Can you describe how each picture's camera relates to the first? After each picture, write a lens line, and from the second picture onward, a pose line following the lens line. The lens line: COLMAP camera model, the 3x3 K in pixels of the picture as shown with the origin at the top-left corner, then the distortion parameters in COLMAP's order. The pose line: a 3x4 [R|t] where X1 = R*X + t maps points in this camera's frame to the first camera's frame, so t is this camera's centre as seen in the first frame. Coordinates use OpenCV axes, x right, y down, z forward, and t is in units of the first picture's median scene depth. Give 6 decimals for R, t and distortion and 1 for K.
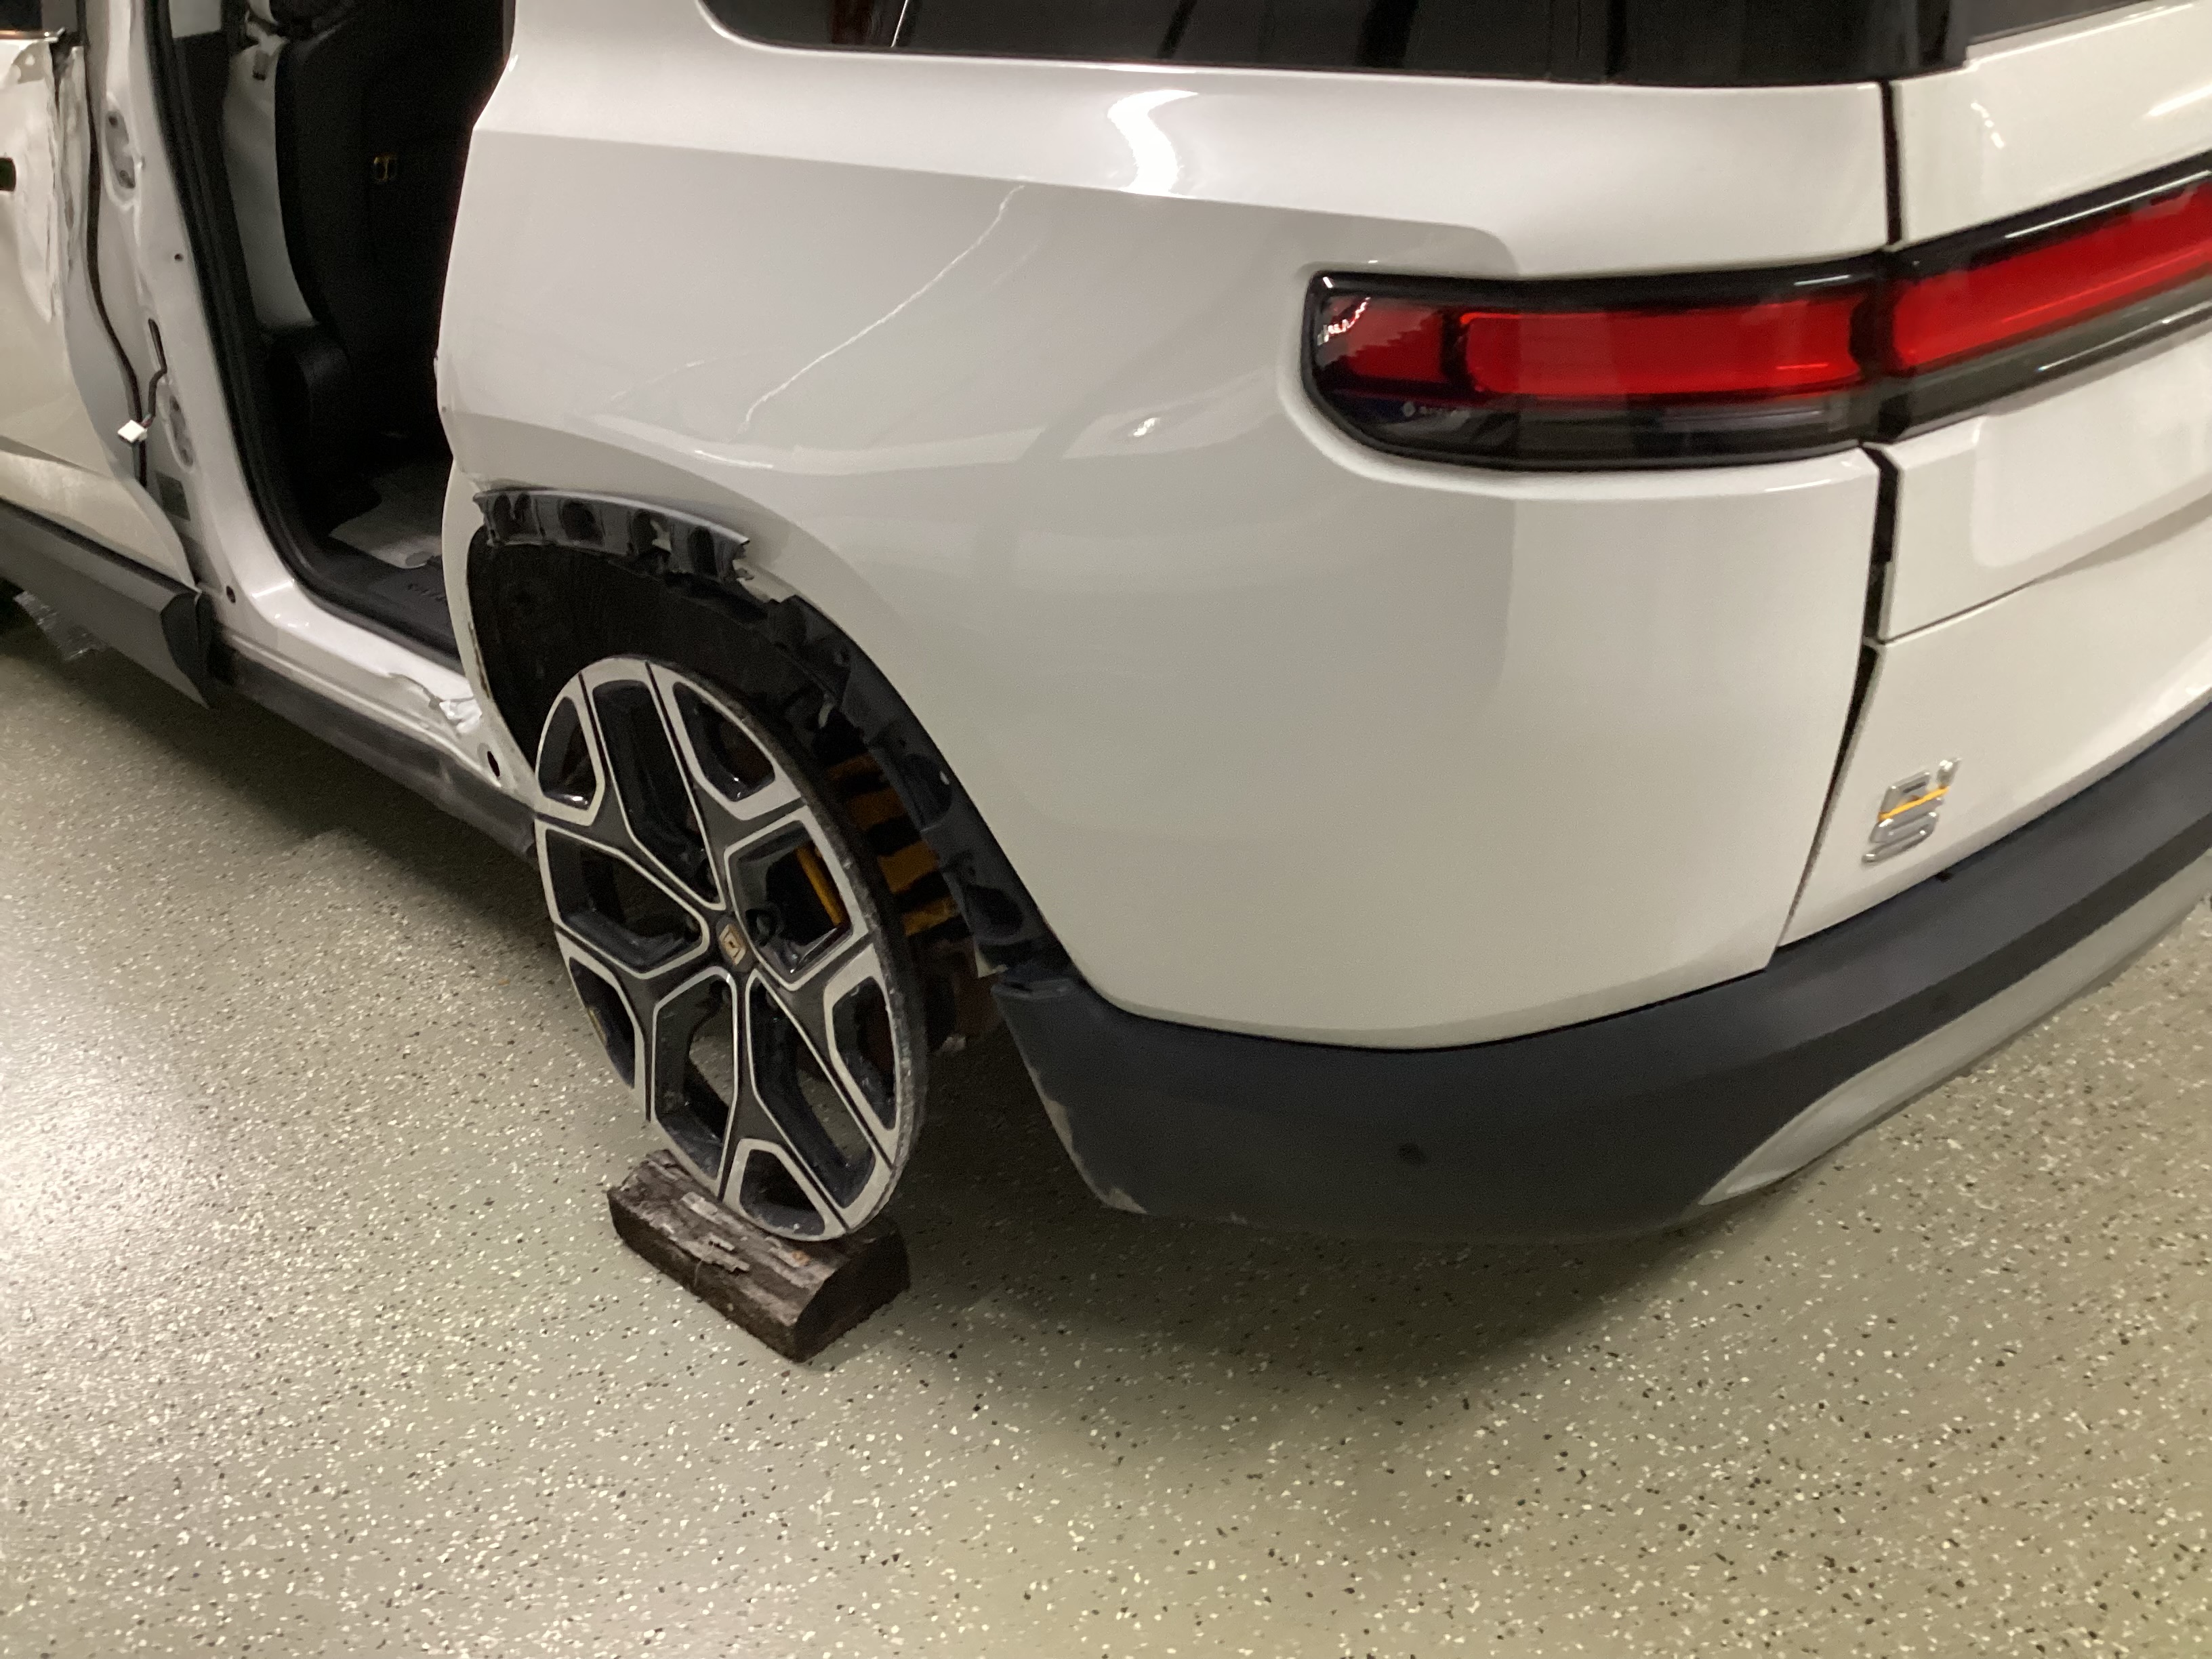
lens RADIAL K [[1999.2, 0, 1109.1], [0, 1999.2, 835.5], [0, 0, 1]] dist [0.116065, -0.217011]
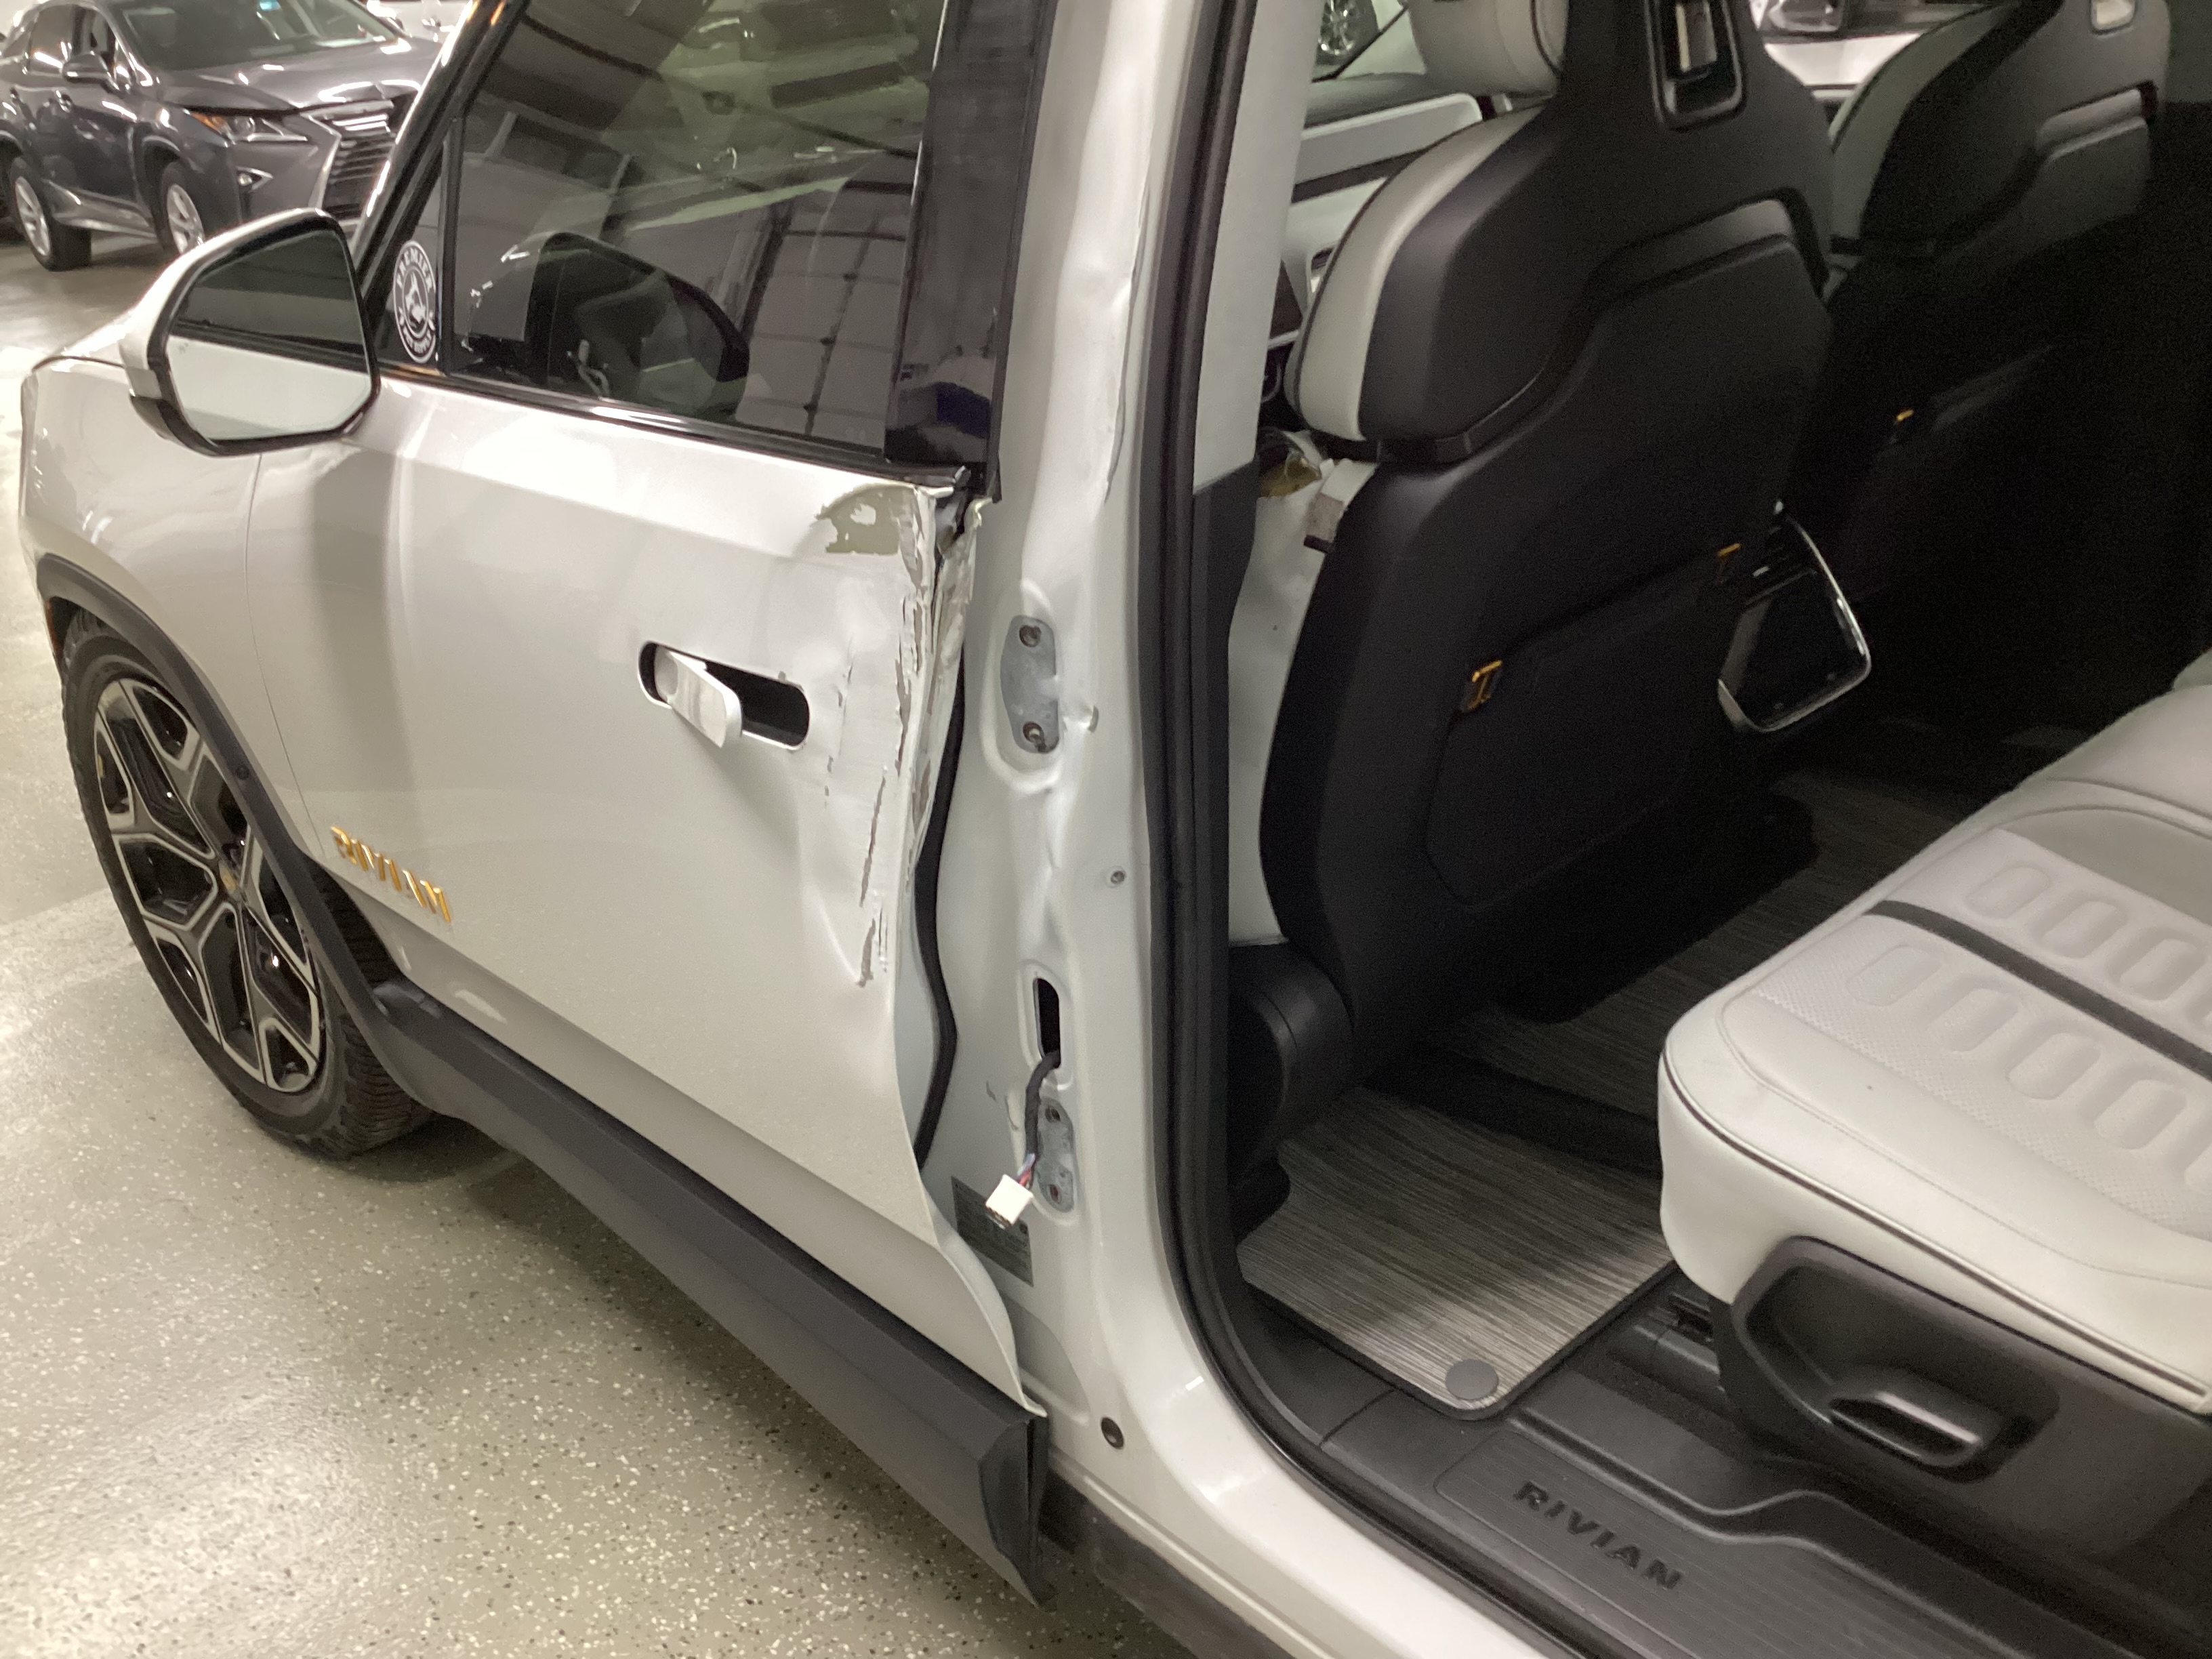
lens RADIAL K [[1999.2, 0, 1109.1], [0, 1999.2, 835.5], [0, 0, 1]] dist [0.116065, -0.217011]
pose [[0.997717, 0.000287, -0.067530, -0.575946], [-0.003115, 0.999122, -0.041769, -0.370012], [0.067458, 0.041884, 0.996843, 0.664434]]
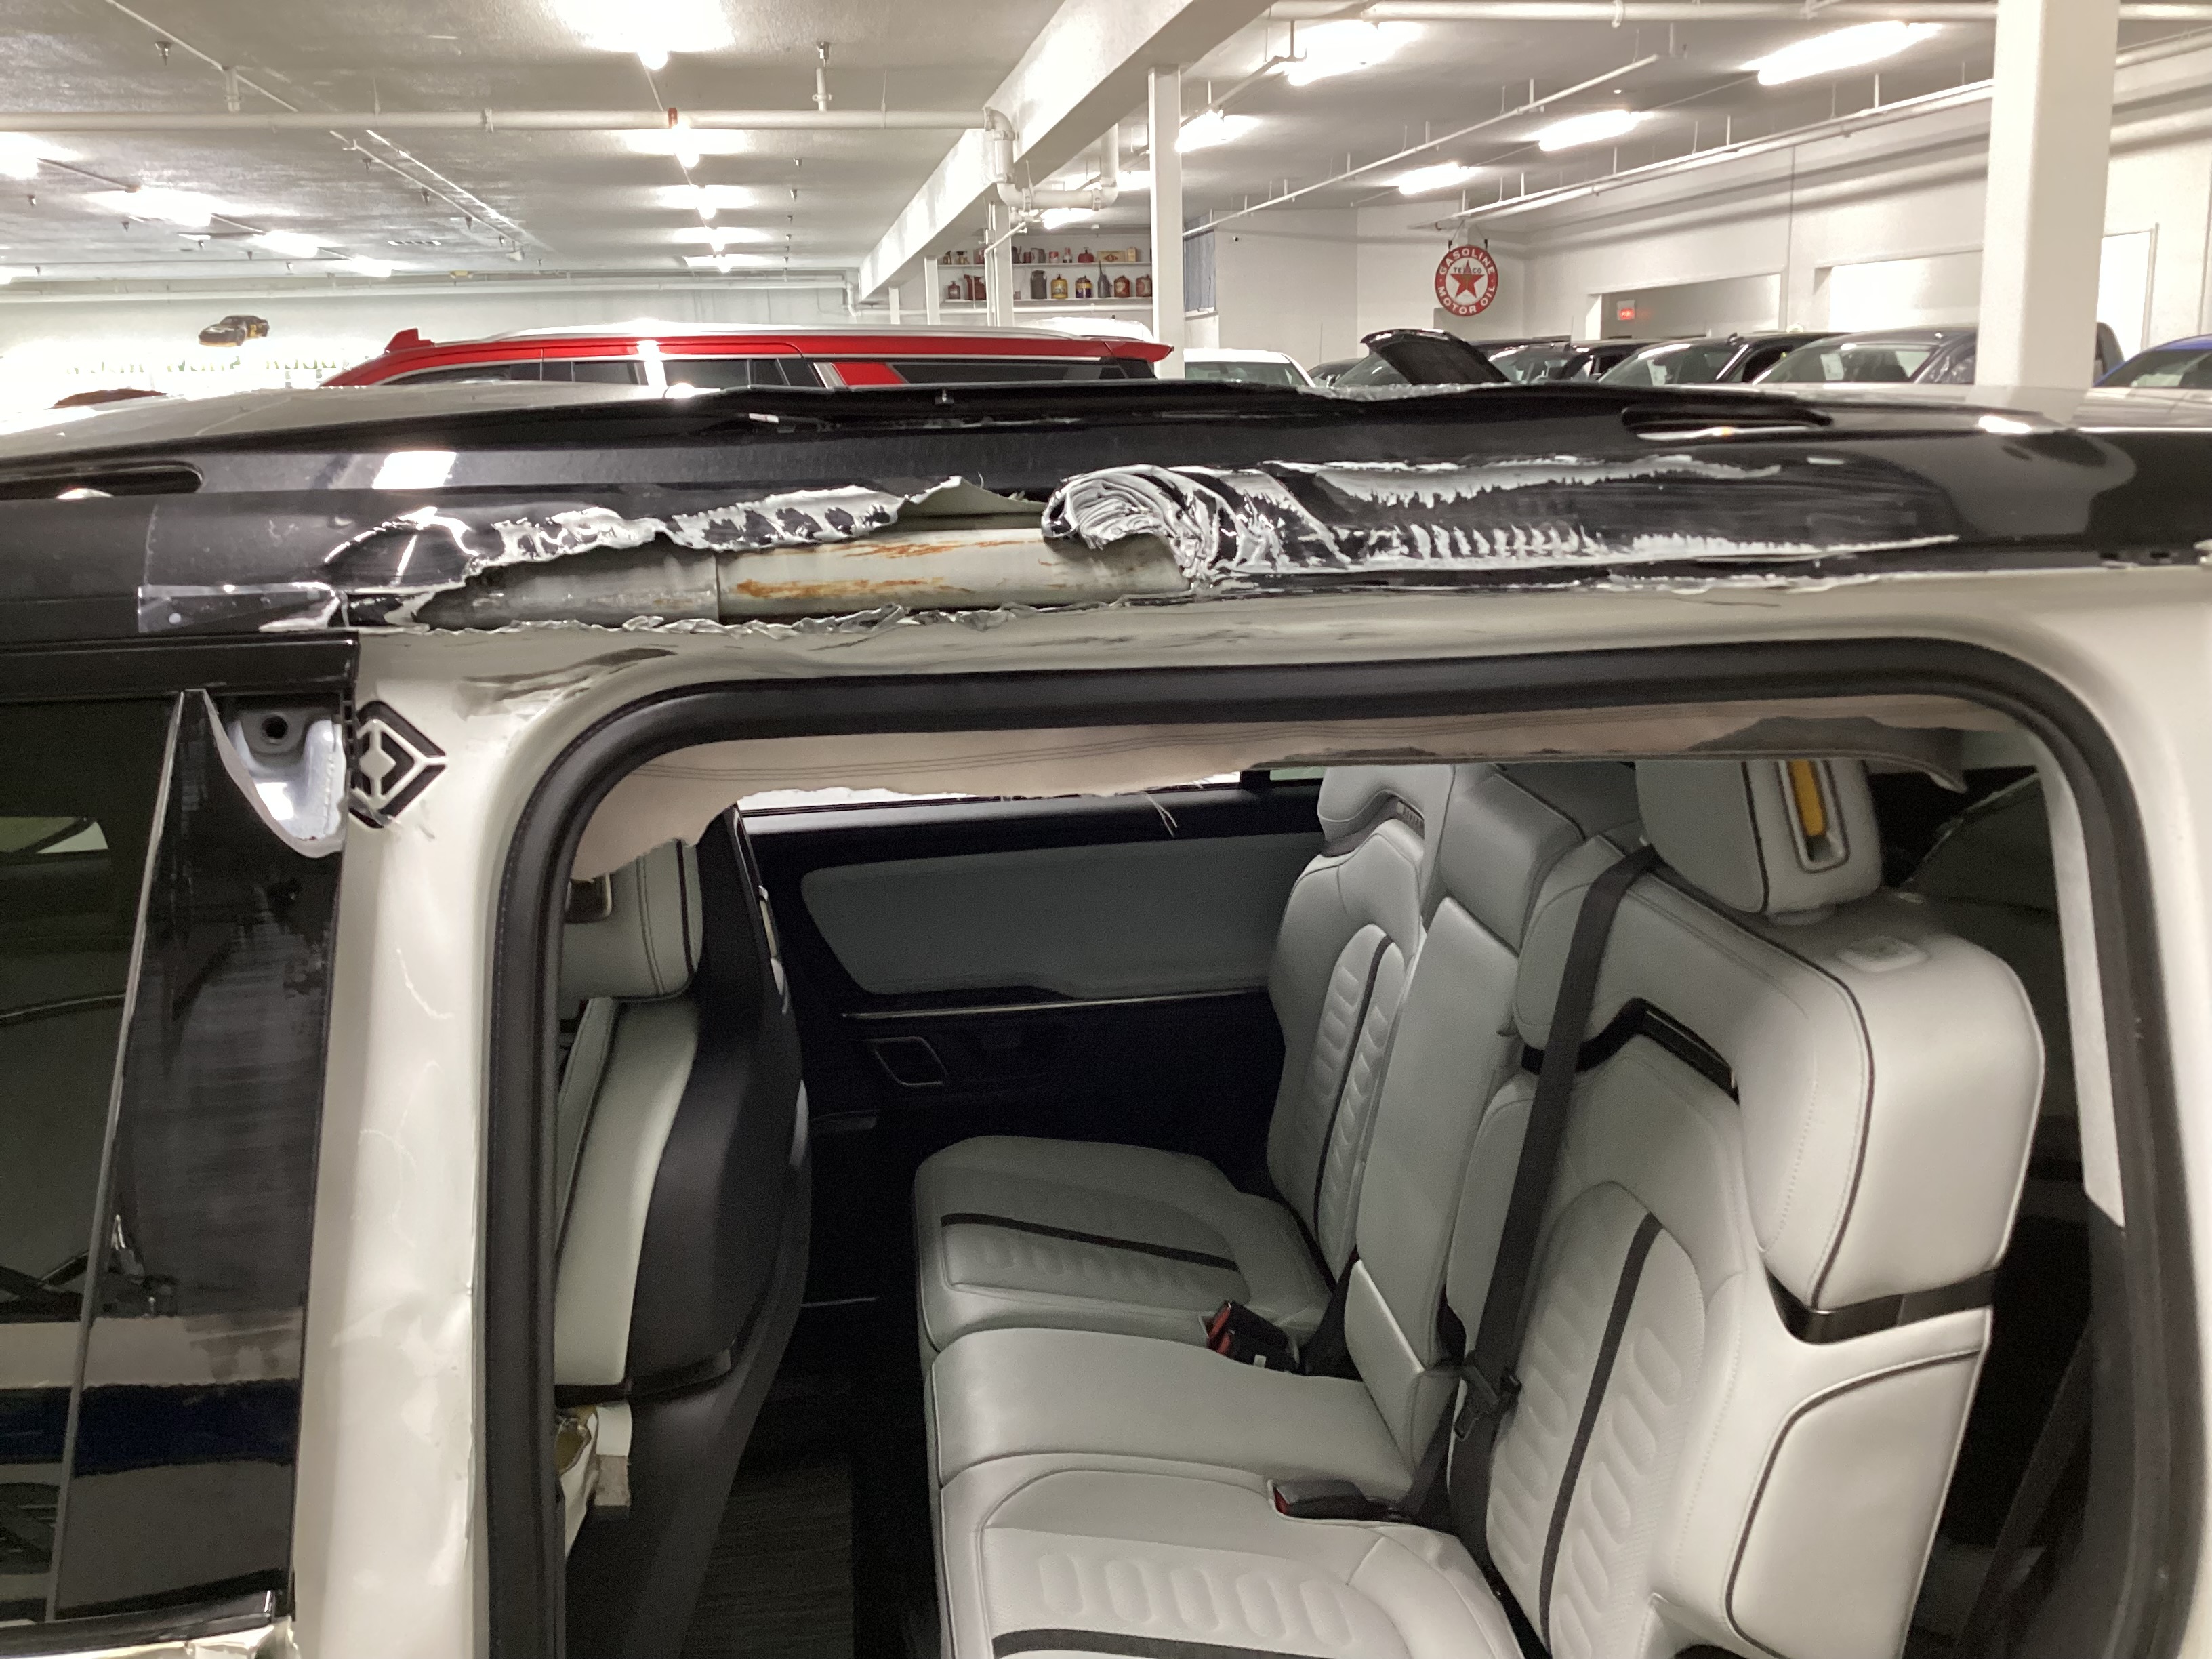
lens RADIAL K [[1990.4, 0, 1108.8], [0, 1990.4, 820.2], [0, 0, 1]] dist [0.139715, -0.323574]
pose [[0.592206, -0.106063, 0.798776, -0.904837], [0.343337, 0.930024, -0.131057, -0.550670], [-0.728980, 0.351862, 0.587181, 0.803945]]
